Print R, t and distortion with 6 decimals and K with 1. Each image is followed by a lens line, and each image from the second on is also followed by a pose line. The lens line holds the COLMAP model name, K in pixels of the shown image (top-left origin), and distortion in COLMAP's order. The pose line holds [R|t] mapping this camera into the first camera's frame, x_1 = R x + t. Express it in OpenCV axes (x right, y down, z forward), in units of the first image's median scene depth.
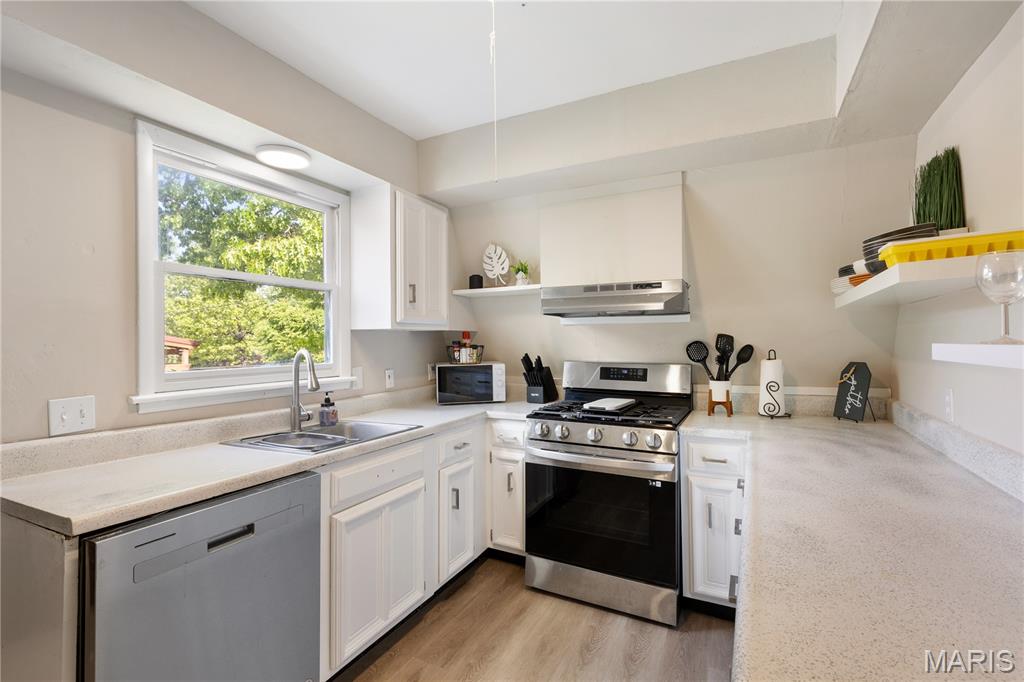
lens RADIAL K [[458.0, 0, 499.4], [0, 458.0, 334.8], [0, 0, 1]] dist [0.001030, -0.000096]
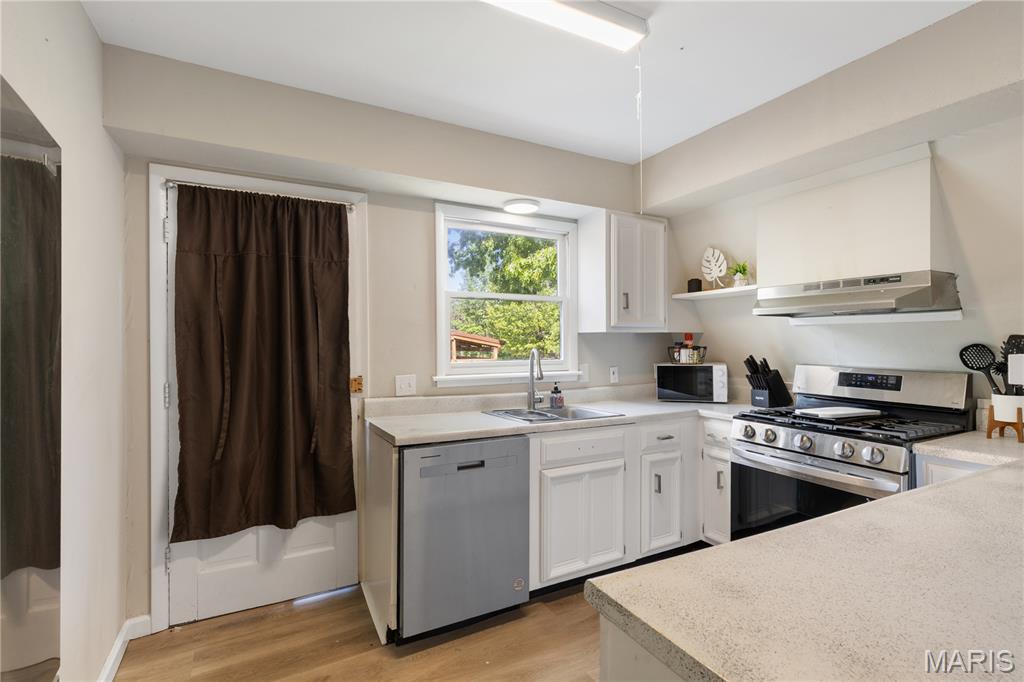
lens RADIAL K [[458.0, 0, 499.4], [0, 458.0, 334.8], [0, 0, 1]] dist [0.001030, -0.000096]
pose [[0.821252, -0.004860, -0.570545, 0.203225], [0.005423, 0.999985, -0.000712, -0.005979], [0.570540, -0.002510, 0.821266, -0.123926]]
